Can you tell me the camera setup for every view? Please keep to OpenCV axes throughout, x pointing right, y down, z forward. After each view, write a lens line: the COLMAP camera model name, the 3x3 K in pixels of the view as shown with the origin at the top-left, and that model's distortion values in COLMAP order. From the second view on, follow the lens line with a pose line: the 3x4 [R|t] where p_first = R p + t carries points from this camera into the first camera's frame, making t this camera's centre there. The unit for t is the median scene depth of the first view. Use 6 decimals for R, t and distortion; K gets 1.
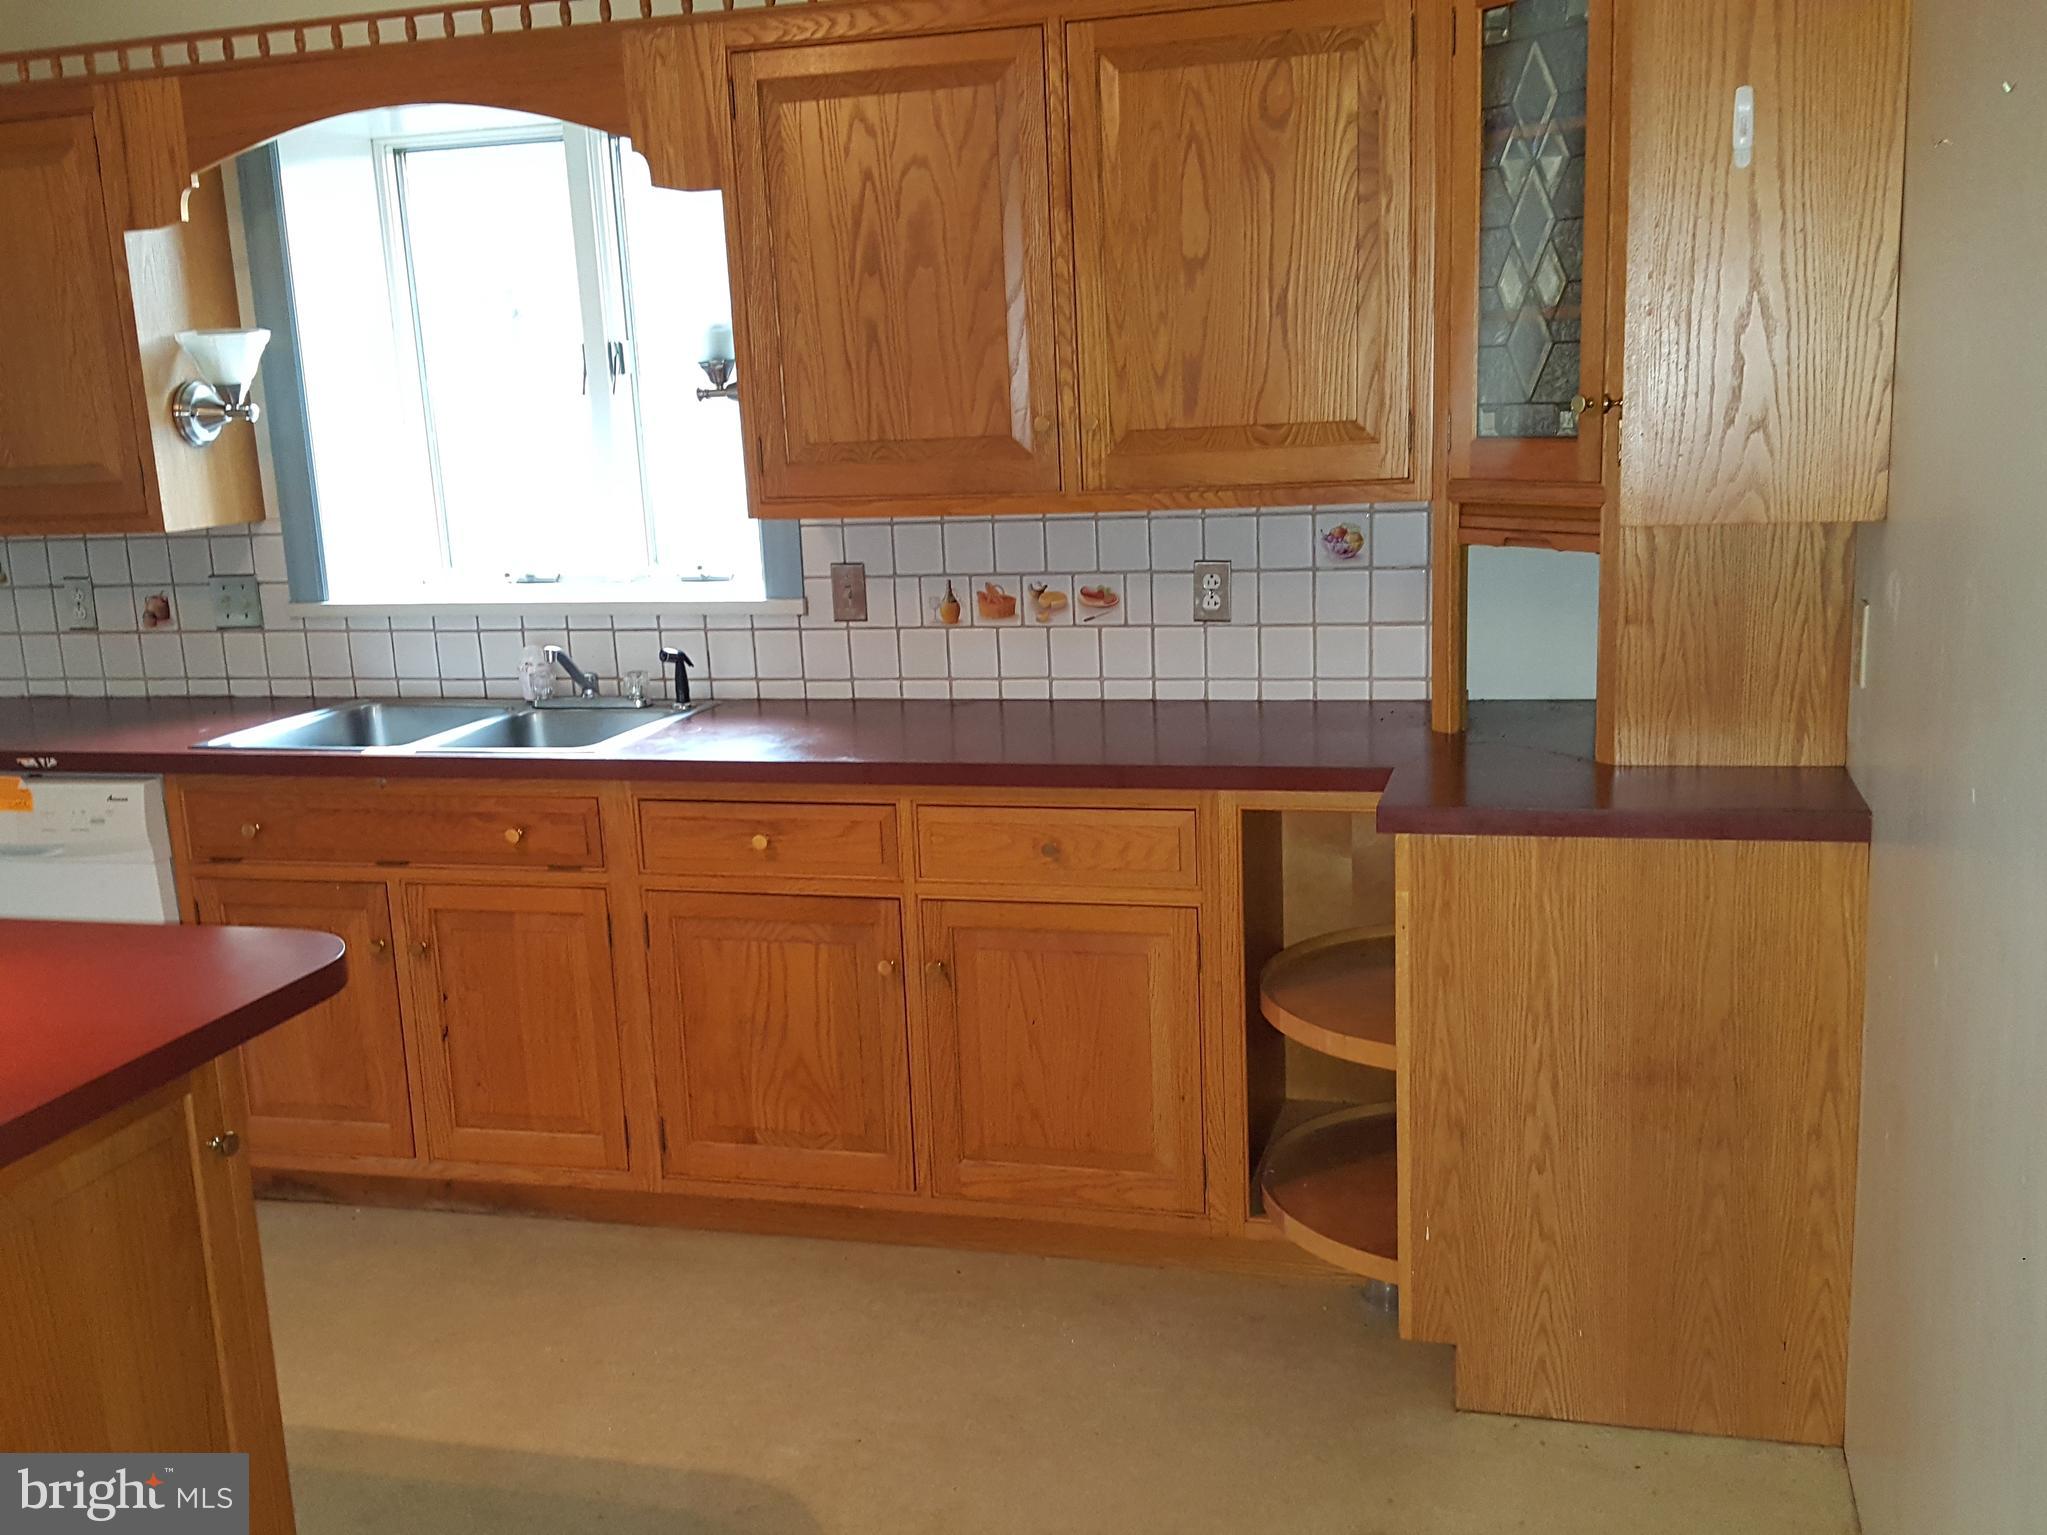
lens RADIAL K [[2049.9, 0, 1020.8], [0, 2049.9, 826.5], [0, 0, 1]] dist [0.142807, -0.309576]
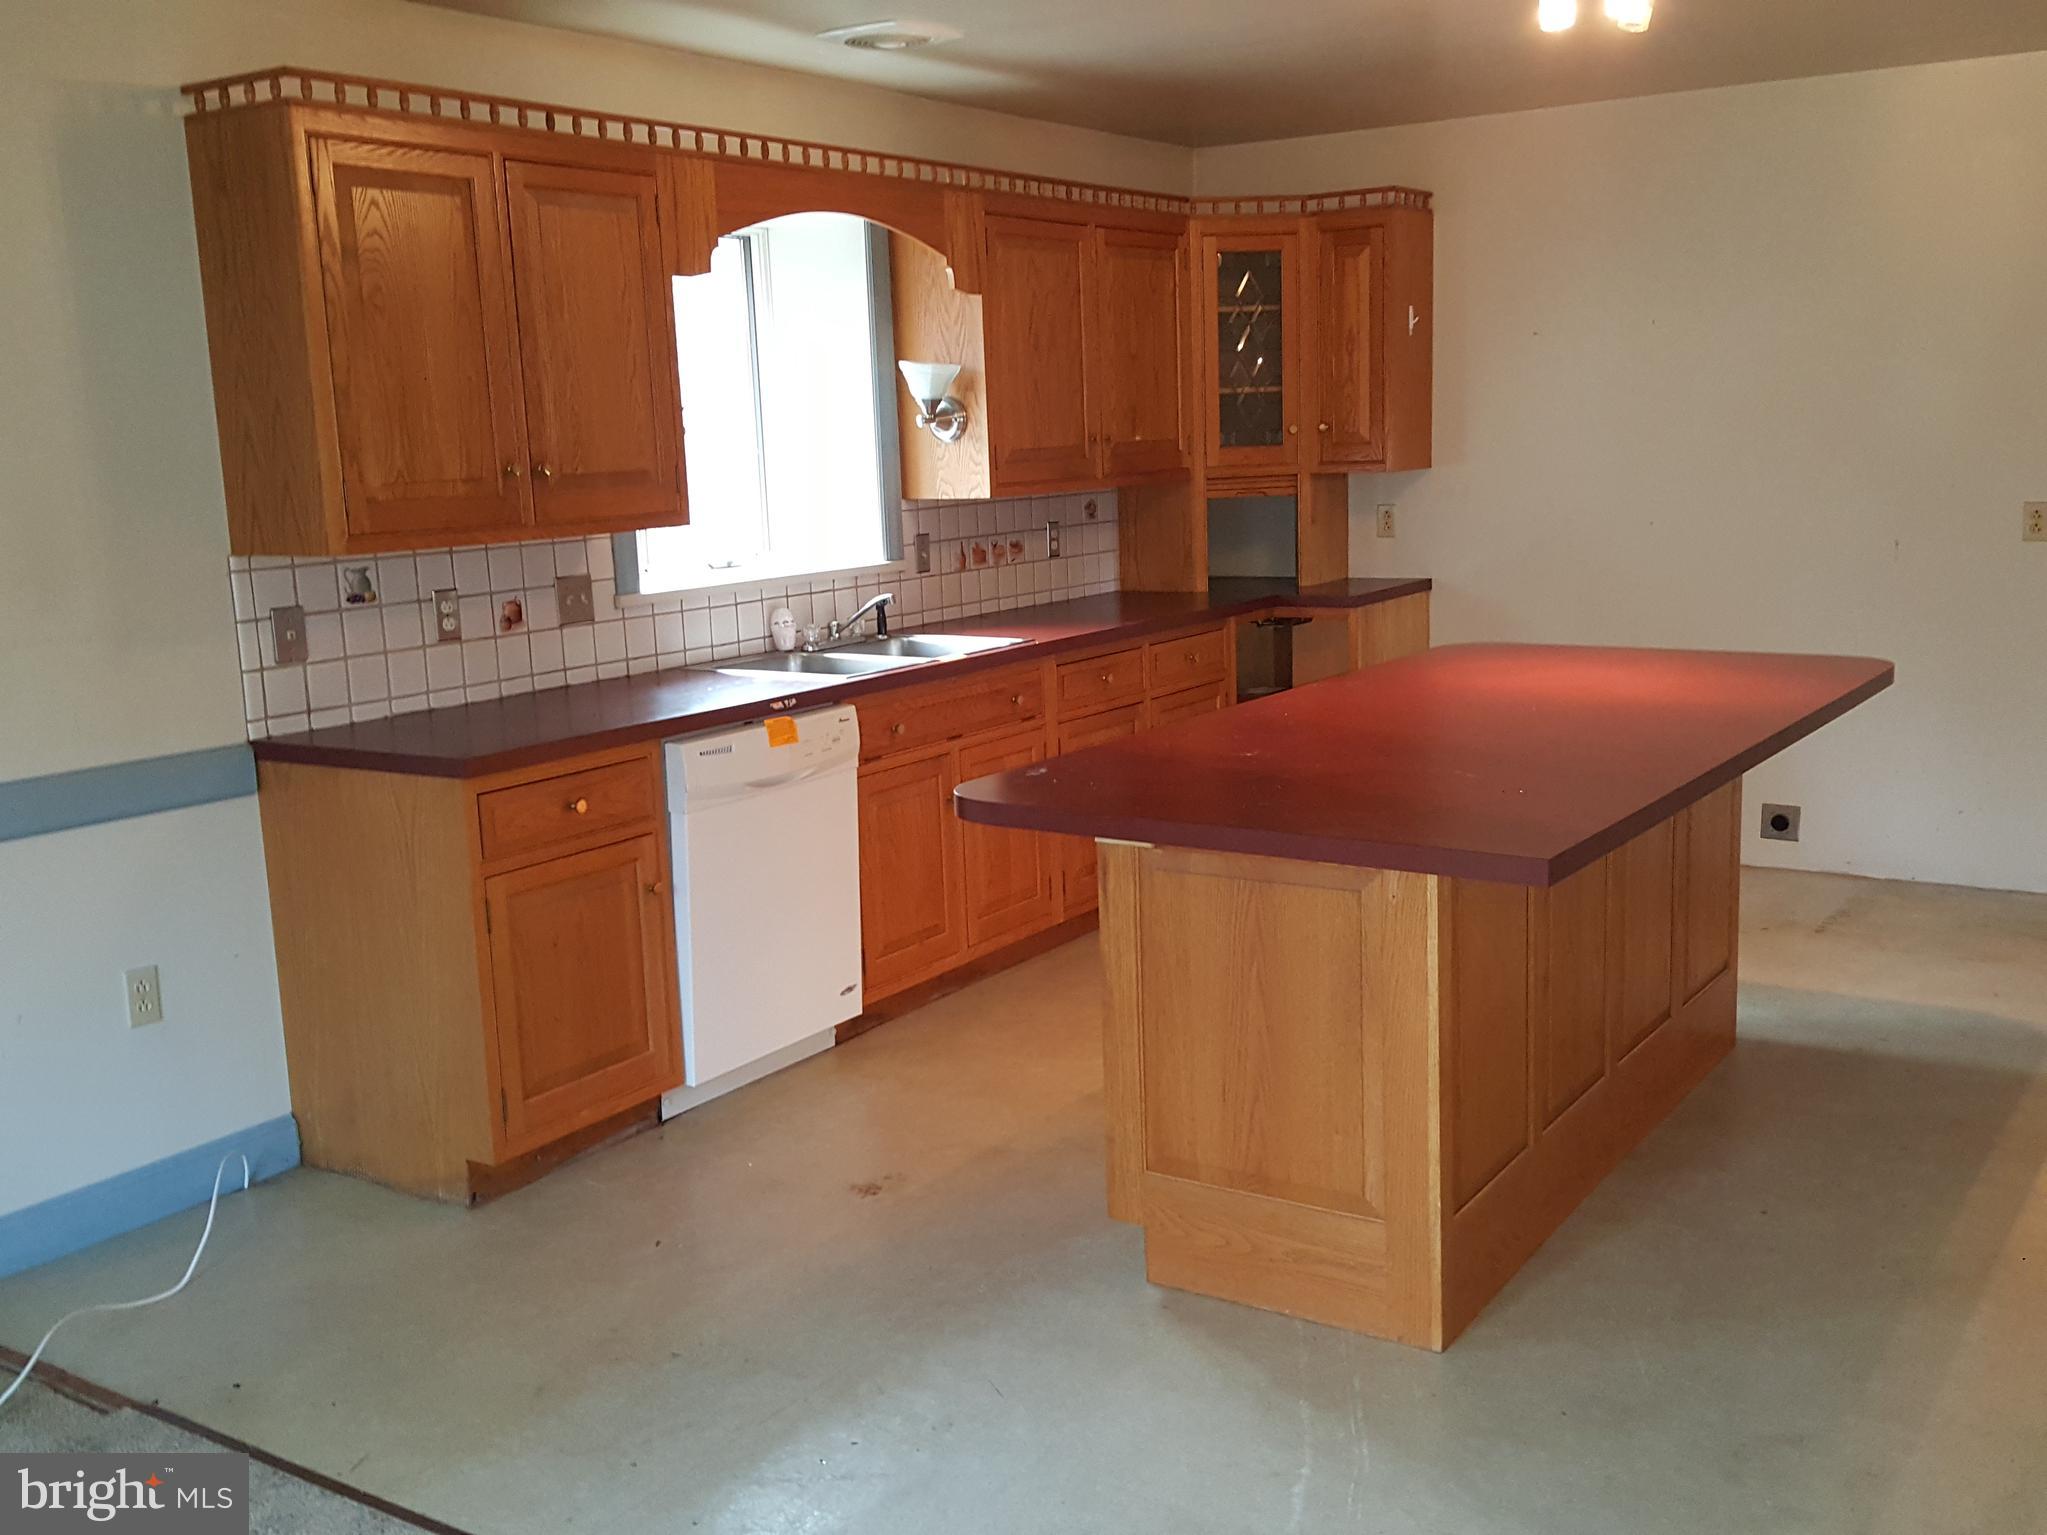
lens RADIAL K [[2061.4, 0, 1079.7], [0, 2061.4, 780.6], [0, 0, 1]] dist [0.150806, -0.298522]
pose [[0.273085, -0.133969, 0.952616, -1.560743], [0.230052, 0.970618, 0.070552, -0.032362], [-0.934077, 0.199885, 0.295881, 0.478700]]
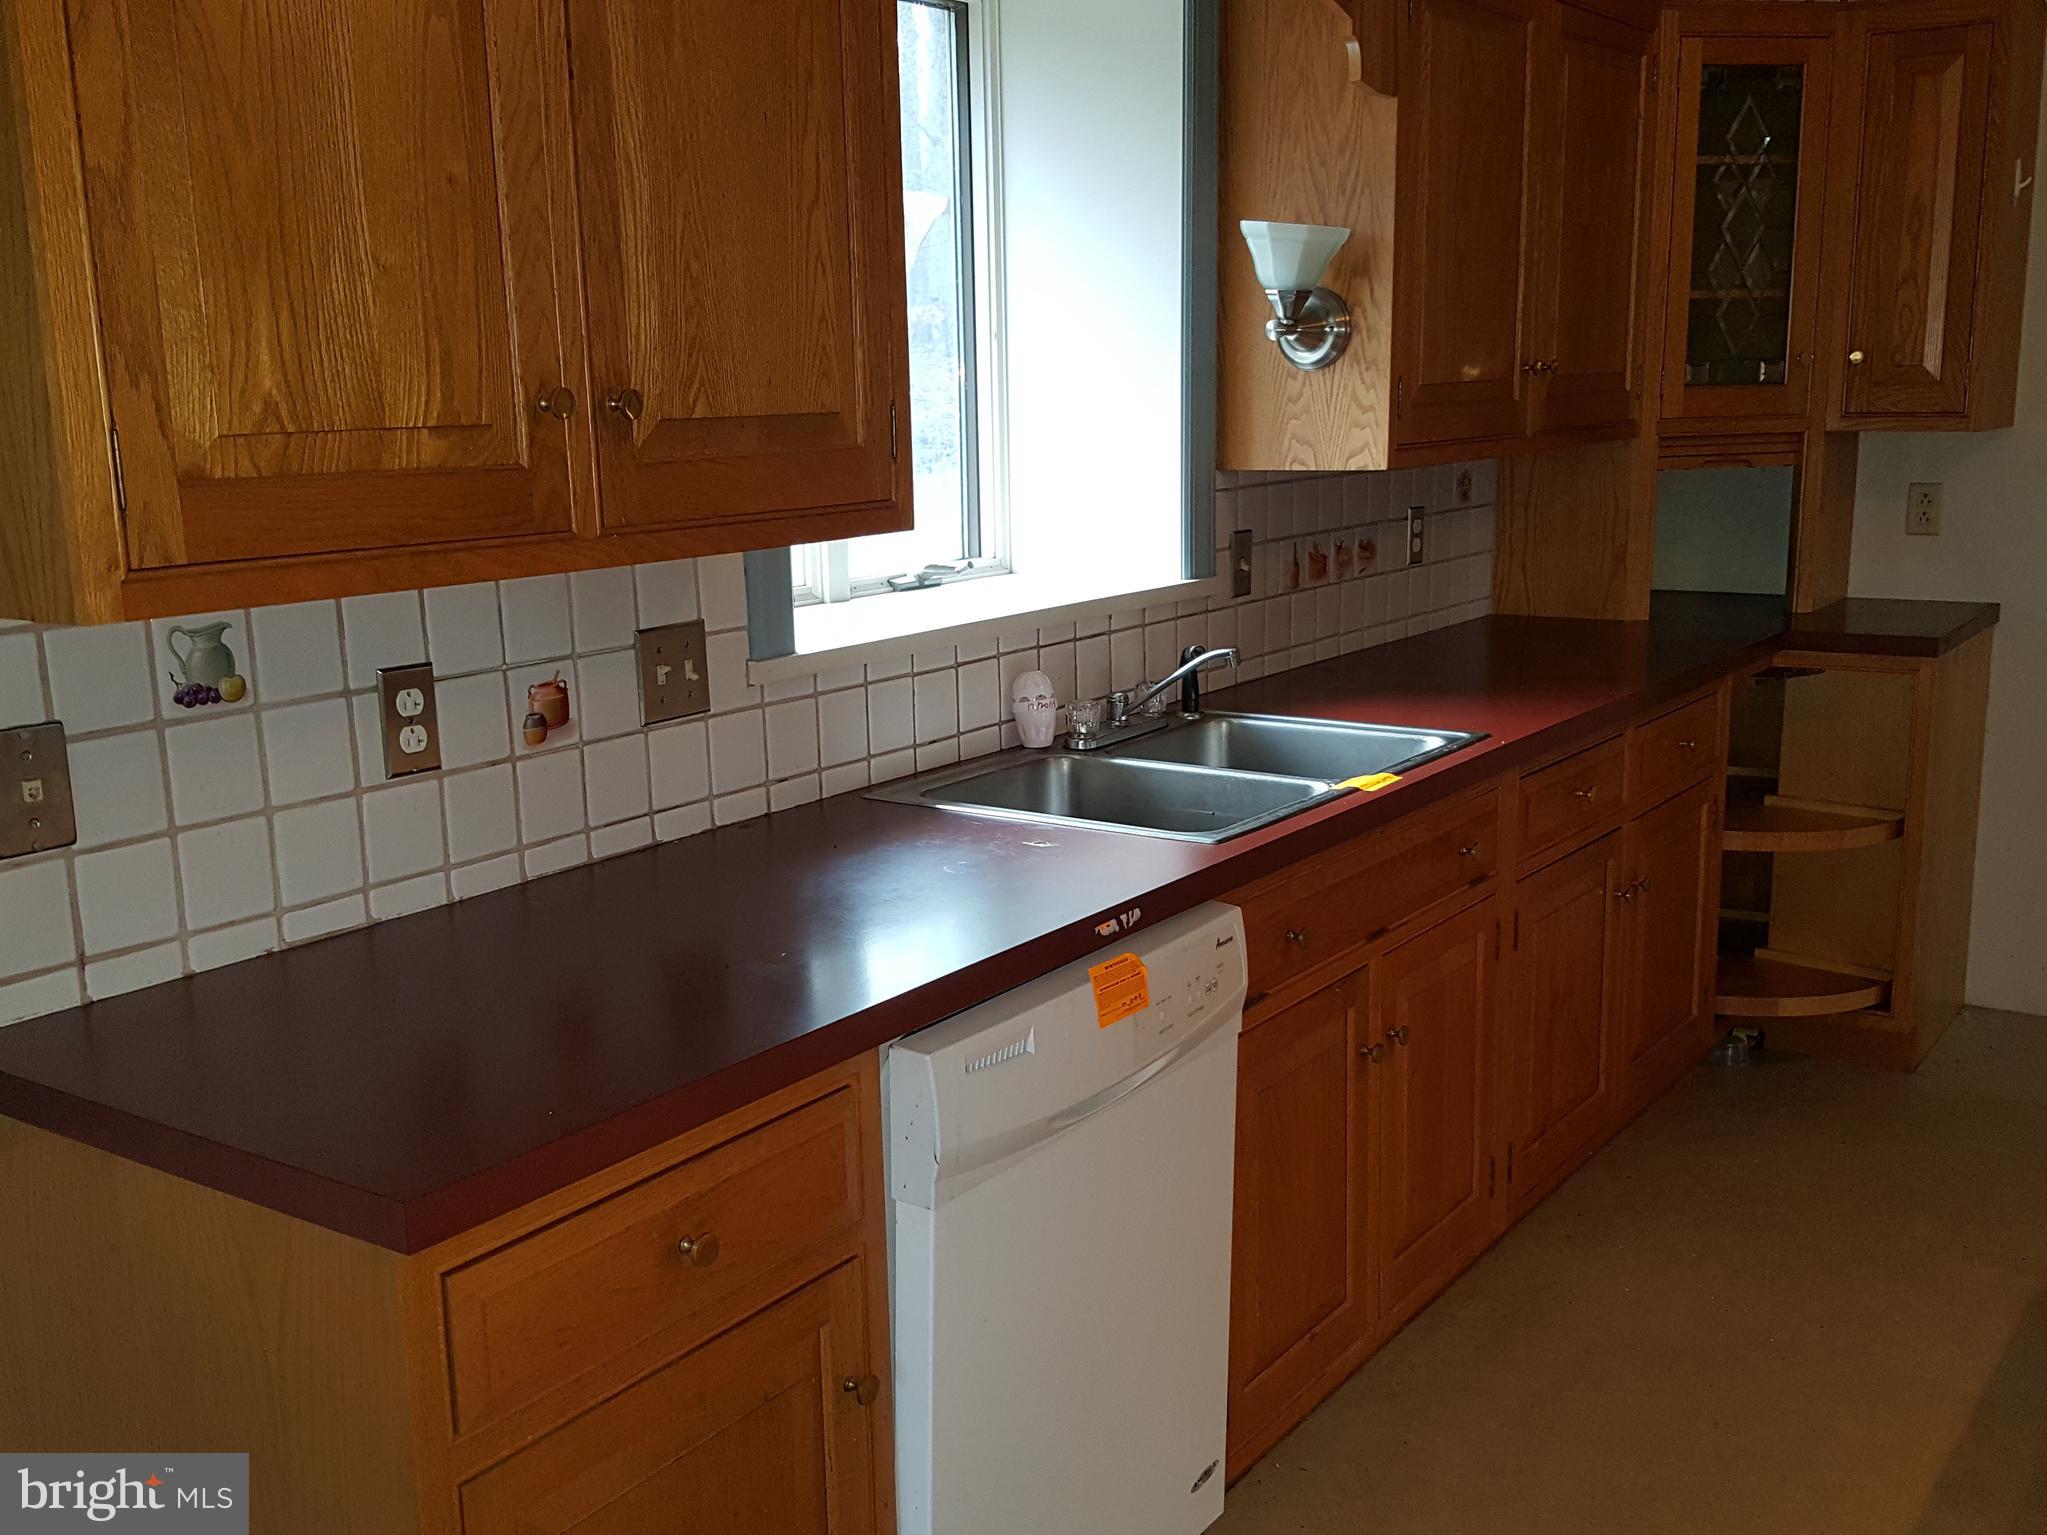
lens RADIAL K [[2049.9, 0, 1020.8], [0, 2049.9, 826.5], [0, 0, 1]] dist [0.142807, -0.309576]
pose [[0.316437, -0.168432, 0.933541, -0.980566], [0.211473, 0.971871, 0.103666, -0.117967], [-0.924741, 0.164615, 0.343155, 0.814721]]
